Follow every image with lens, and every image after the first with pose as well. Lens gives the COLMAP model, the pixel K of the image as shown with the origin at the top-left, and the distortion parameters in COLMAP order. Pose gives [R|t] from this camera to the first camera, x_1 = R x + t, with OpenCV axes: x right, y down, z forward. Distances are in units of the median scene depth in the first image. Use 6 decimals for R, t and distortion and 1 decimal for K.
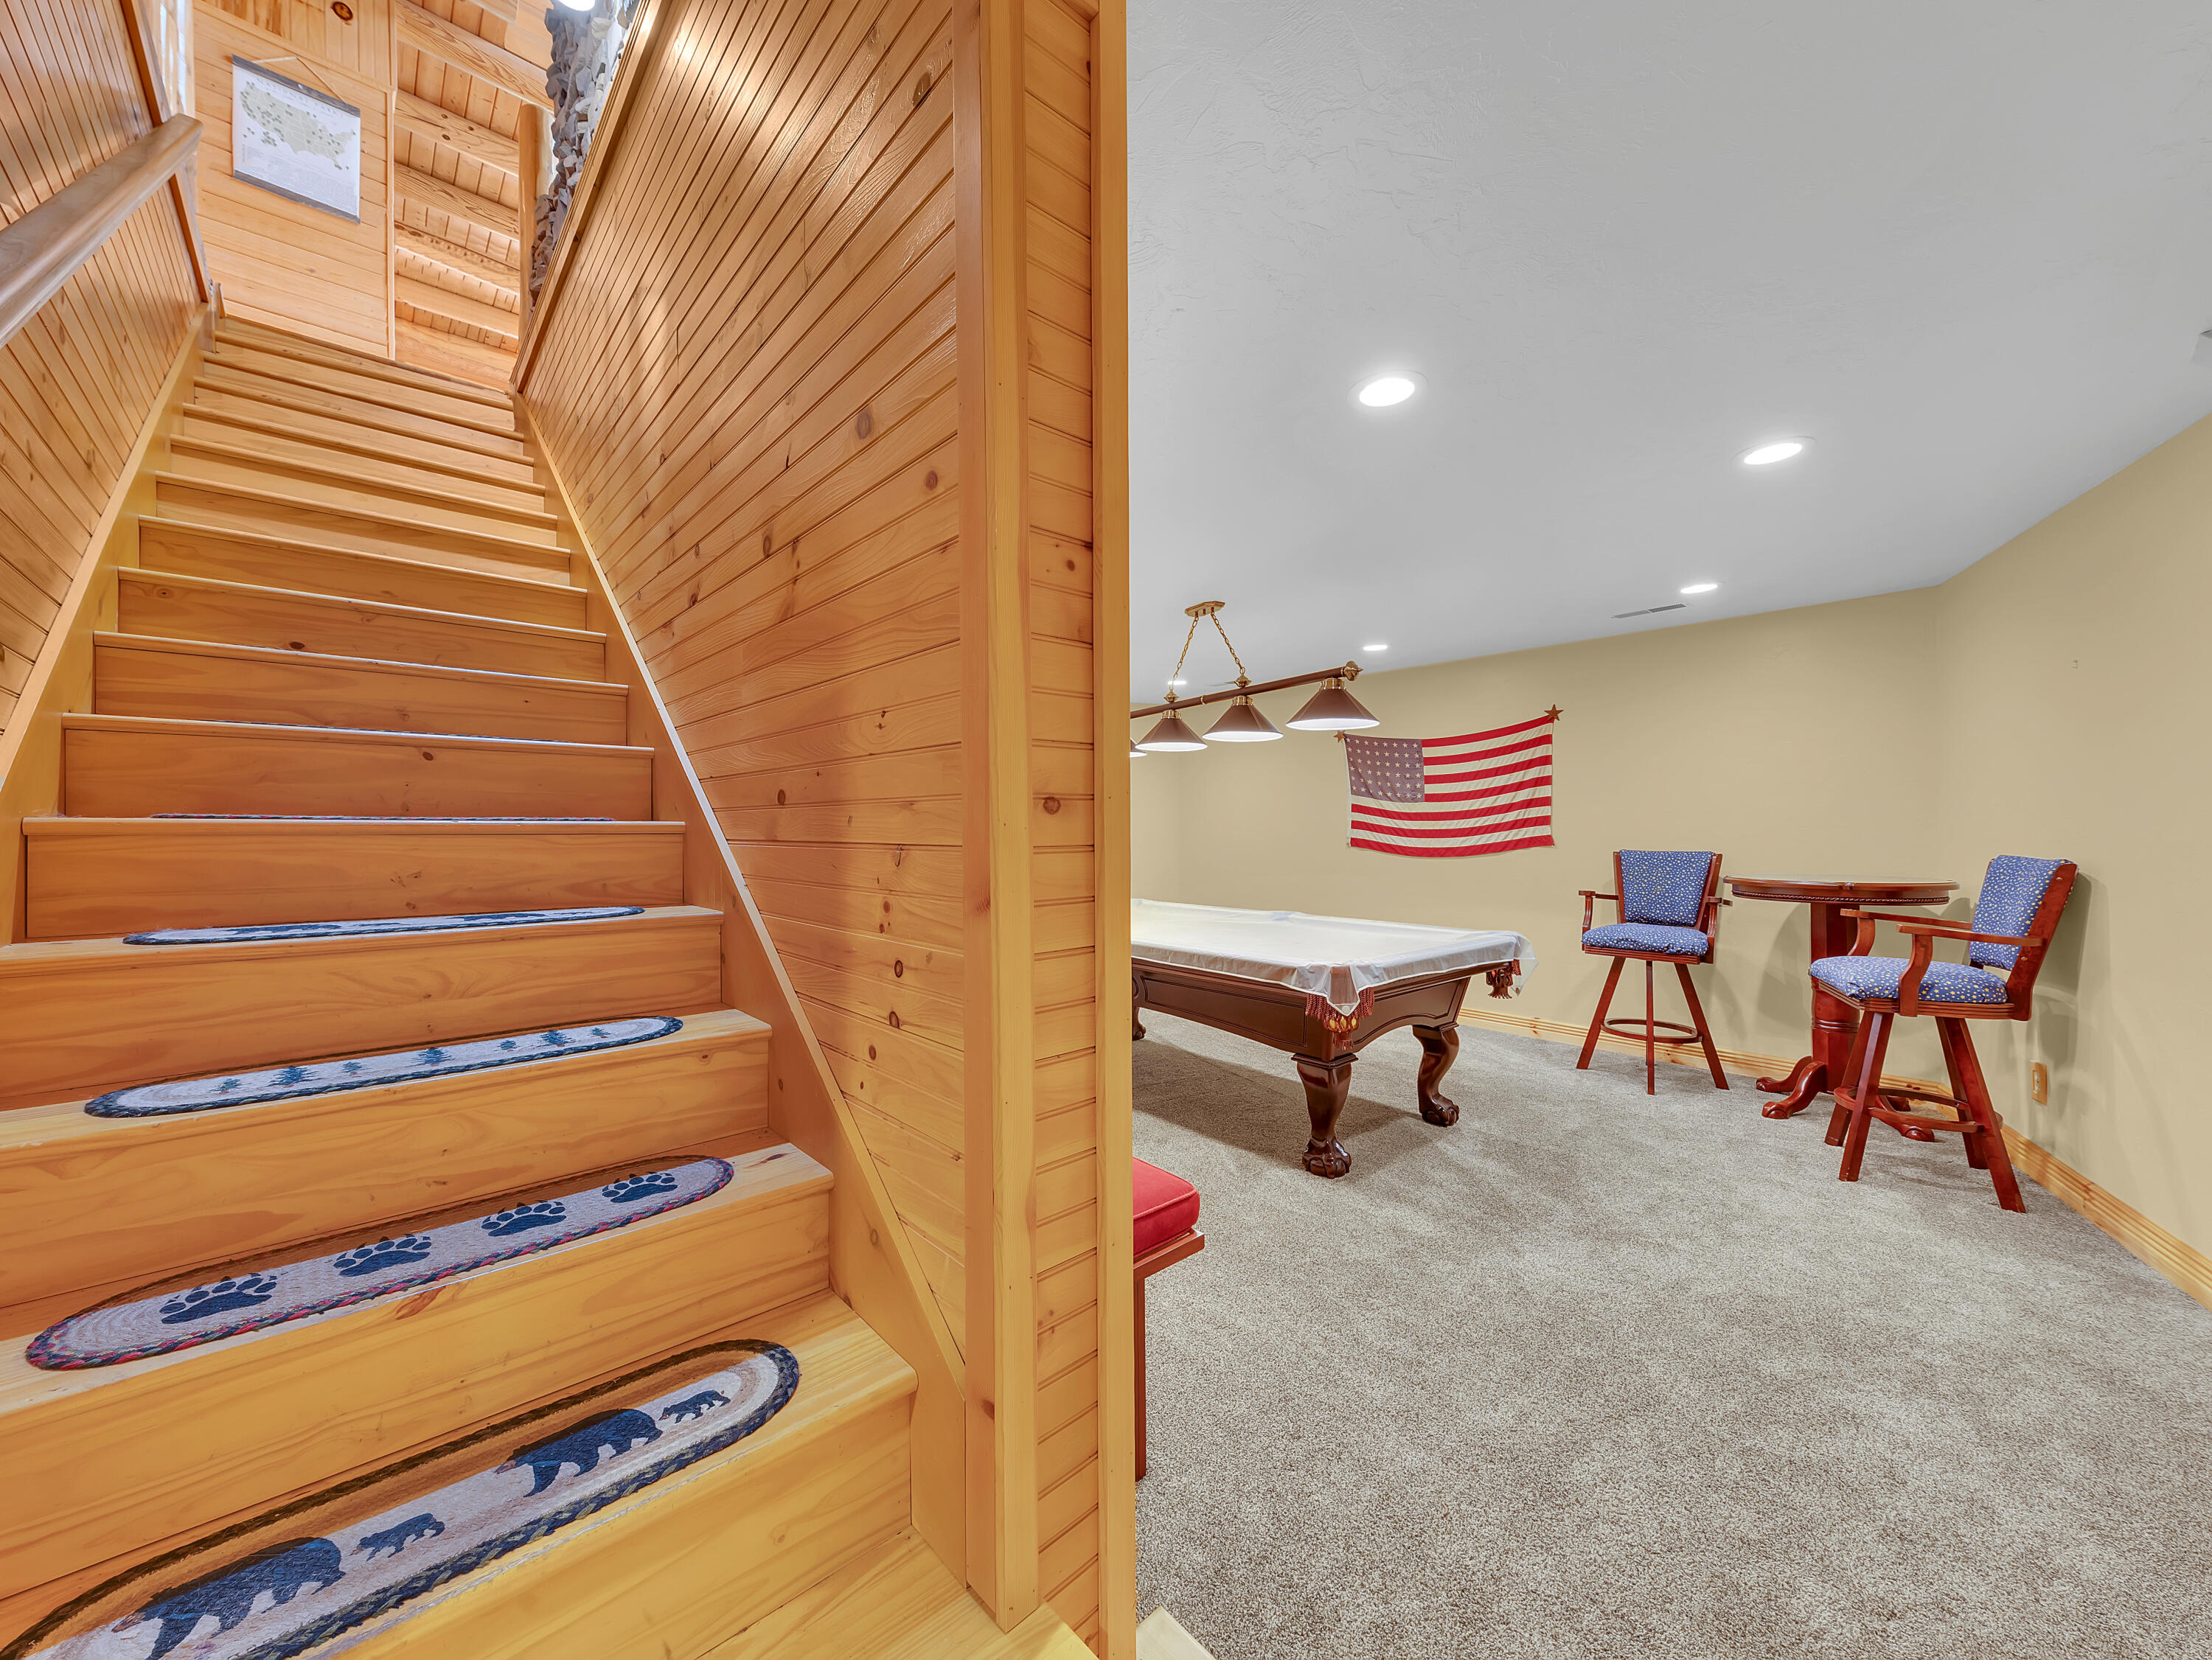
lens RADIAL K [[850.5, 0, 1106.0], [0, 850.5, 830.0], [0, 0, 1]] dist [0.008502, -0.000319]
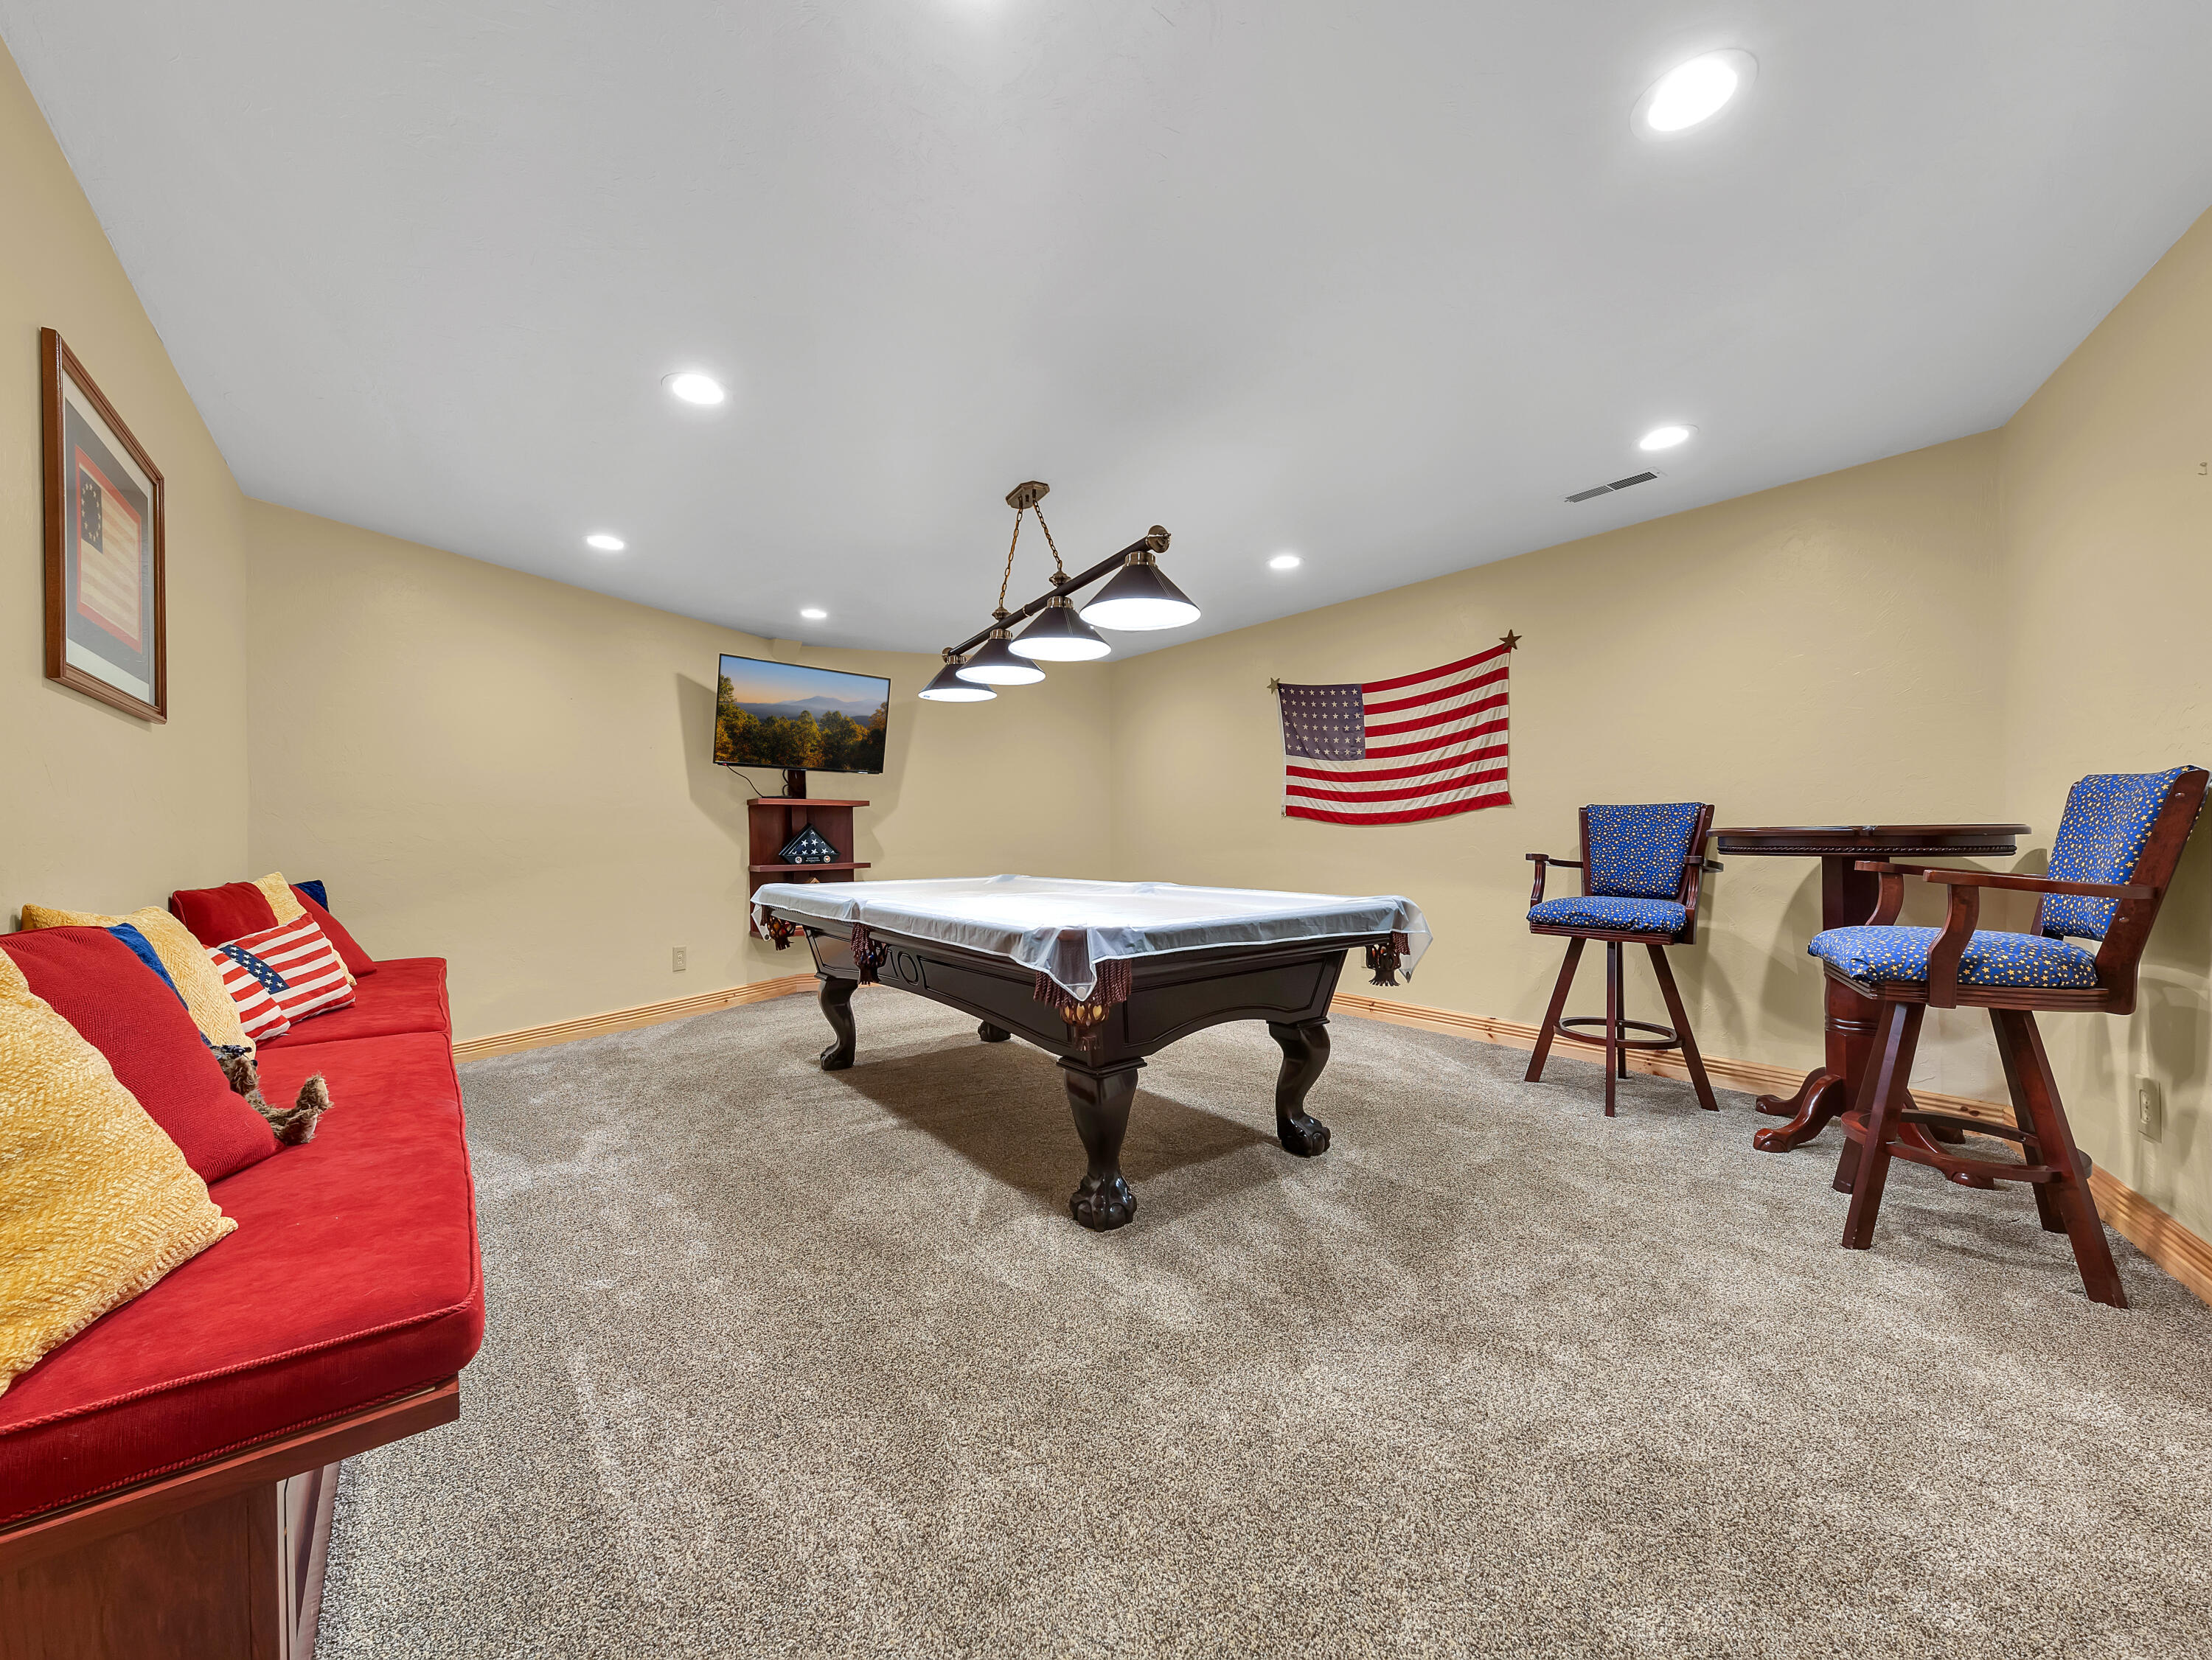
lens RADIAL K [[854.8, 0, 1101.1], [0, 854.8, 834.4], [0, 0, 1]] dist [0.002709, -0.000457]
pose [[0.998233, -0.005574, -0.059159, 0.274943], [0.005451, 0.999983, -0.002247, 0.068826], [0.059170, 0.001920, 0.998246, 0.250898]]
